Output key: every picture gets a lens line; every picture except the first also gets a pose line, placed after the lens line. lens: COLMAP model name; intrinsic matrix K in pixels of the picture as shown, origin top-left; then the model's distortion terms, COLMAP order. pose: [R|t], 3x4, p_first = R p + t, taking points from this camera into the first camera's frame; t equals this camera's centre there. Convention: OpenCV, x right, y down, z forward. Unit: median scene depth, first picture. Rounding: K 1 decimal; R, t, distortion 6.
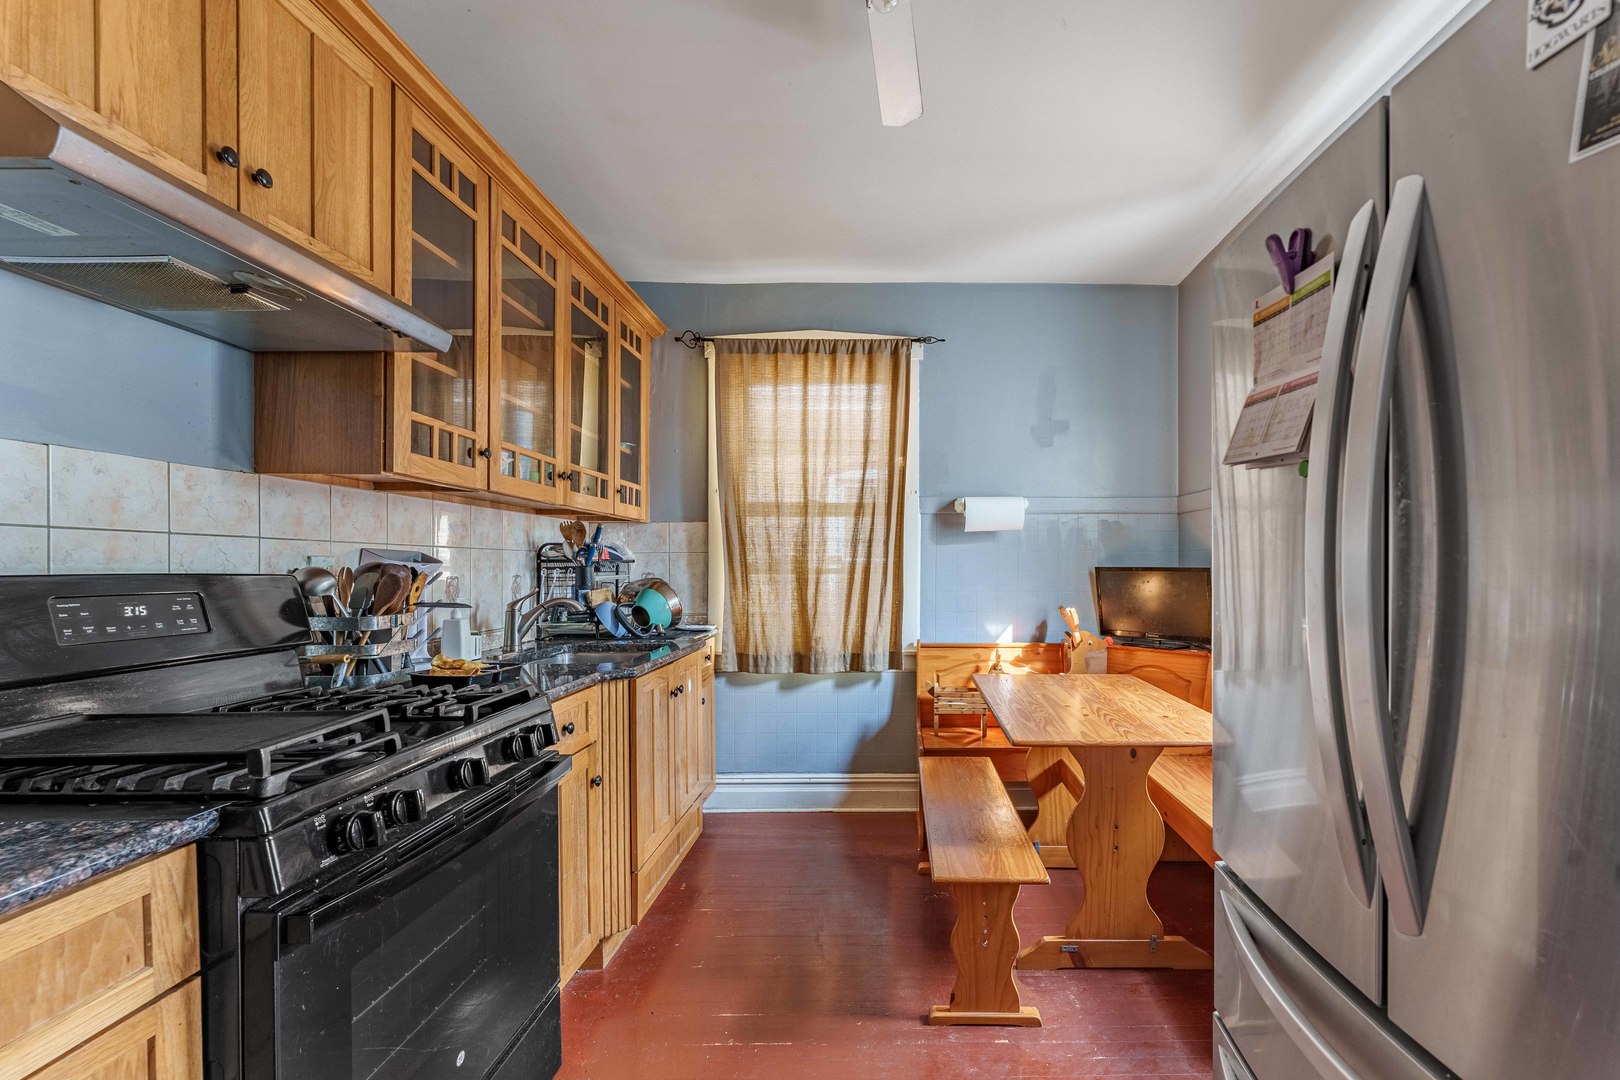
lens RADIAL K [[689.0, 0, 877.8], [0, 689.0, 572.5], [0, 0, 1]] dist [-0.000454, 0.000487]
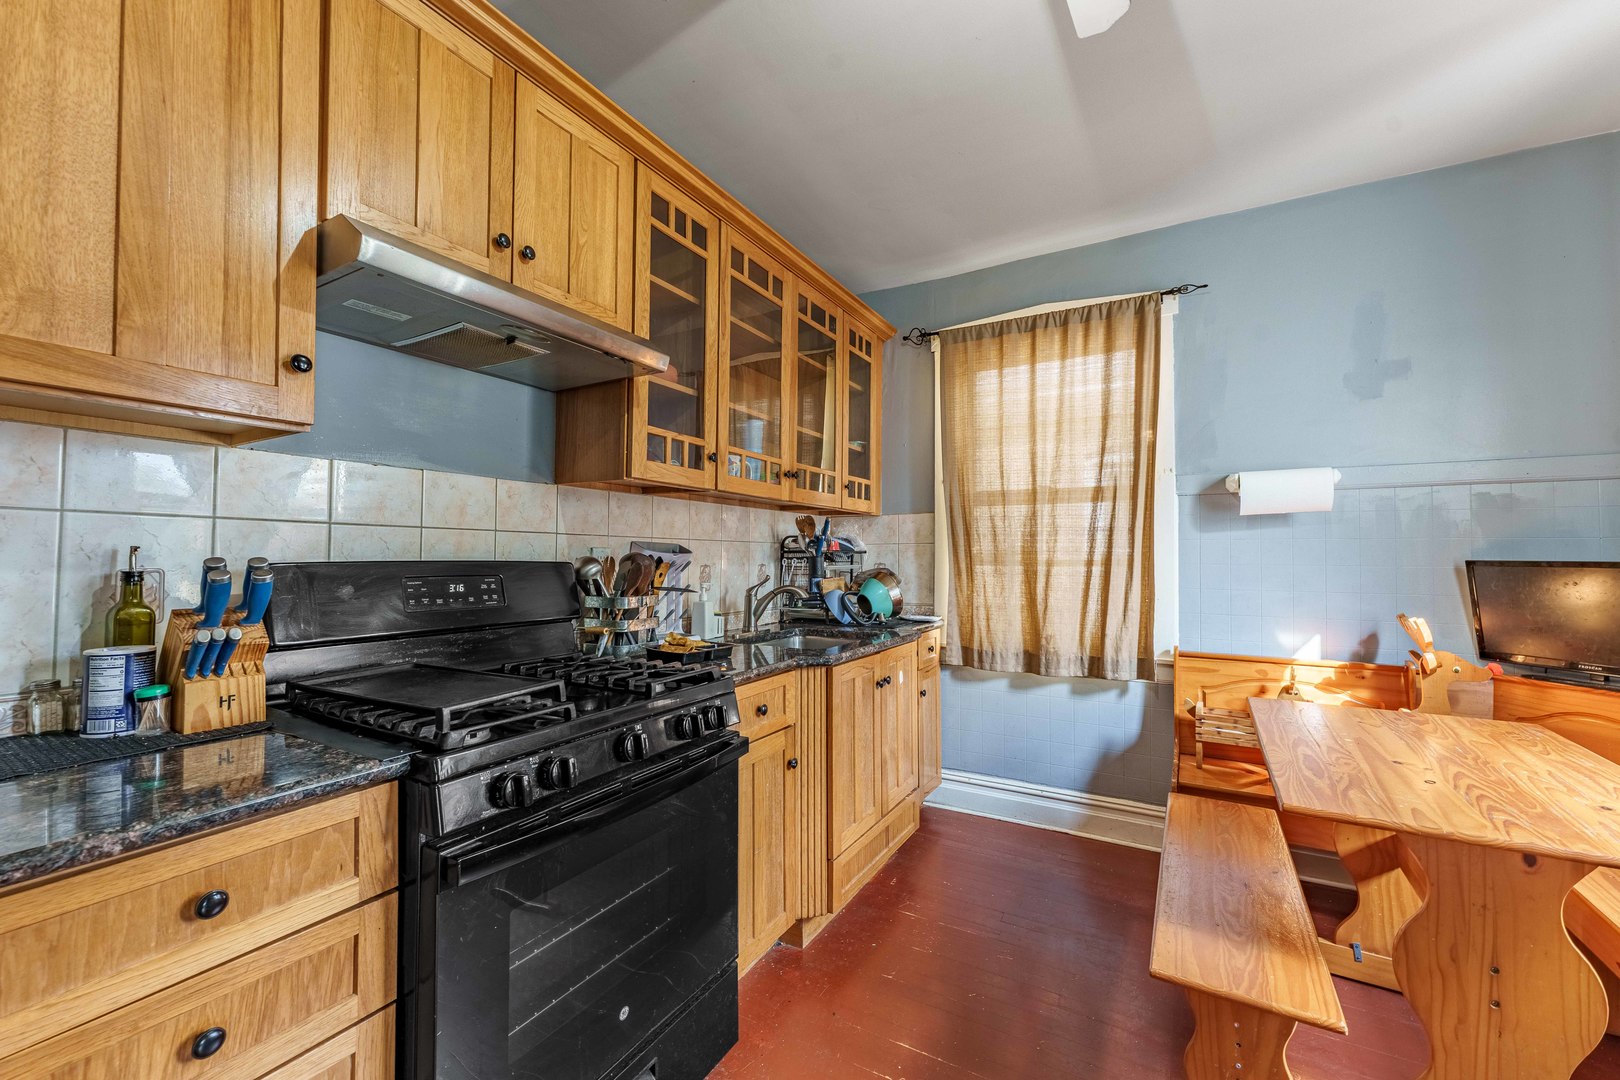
lens RADIAL K [[646.9, 0, 802.2], [0, 646.9, 537.5], [0, 0, 1]] dist [0.001871, 0.000048]
pose [[0.867188, -0.010744, -0.497865, 0.084235], [-0.009059, 0.999261, -0.037342, -0.001200], [0.497898, 0.036893, 0.866450, 0.133698]]
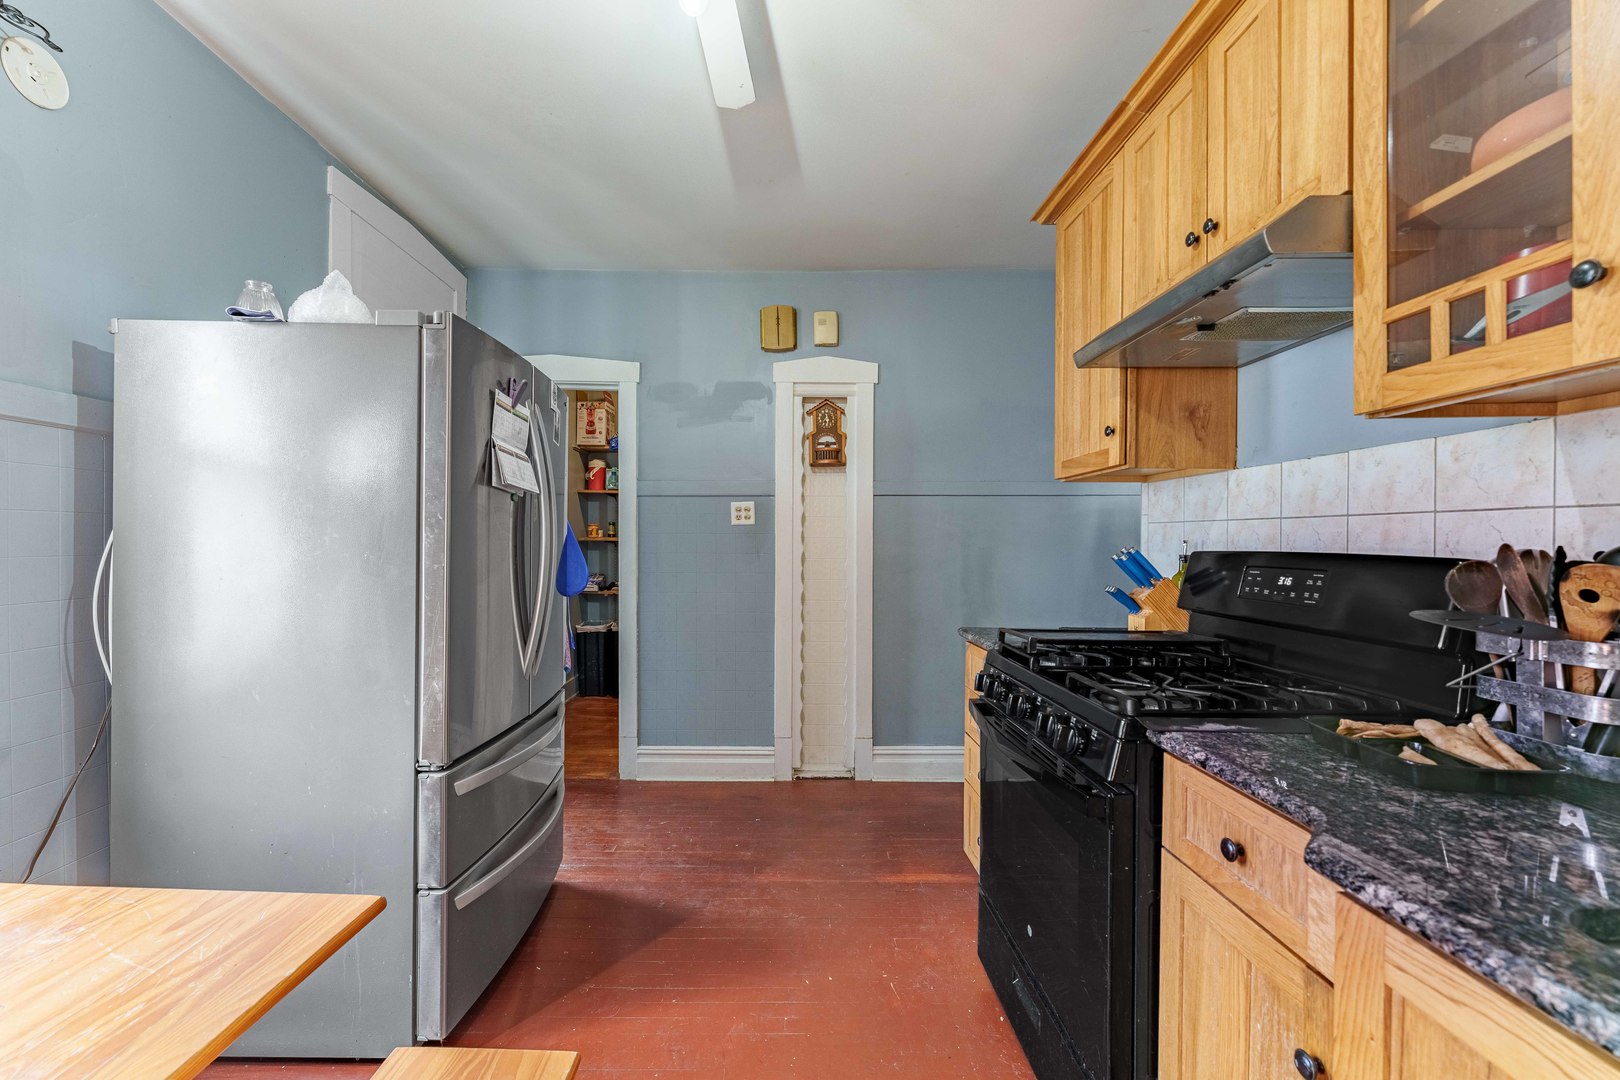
lens RADIAL K [[646.9, 0, 802.2], [0, 646.9, 537.5], [0, 0, 1]] dist [0.001871, 0.000048]
pose [[-0.999432, -0.001212, -0.033681, -0.080930], [-0.001337, 0.999992, 0.003689, -0.016092], [0.033676, 0.003732, -0.999426, 1.251706]]
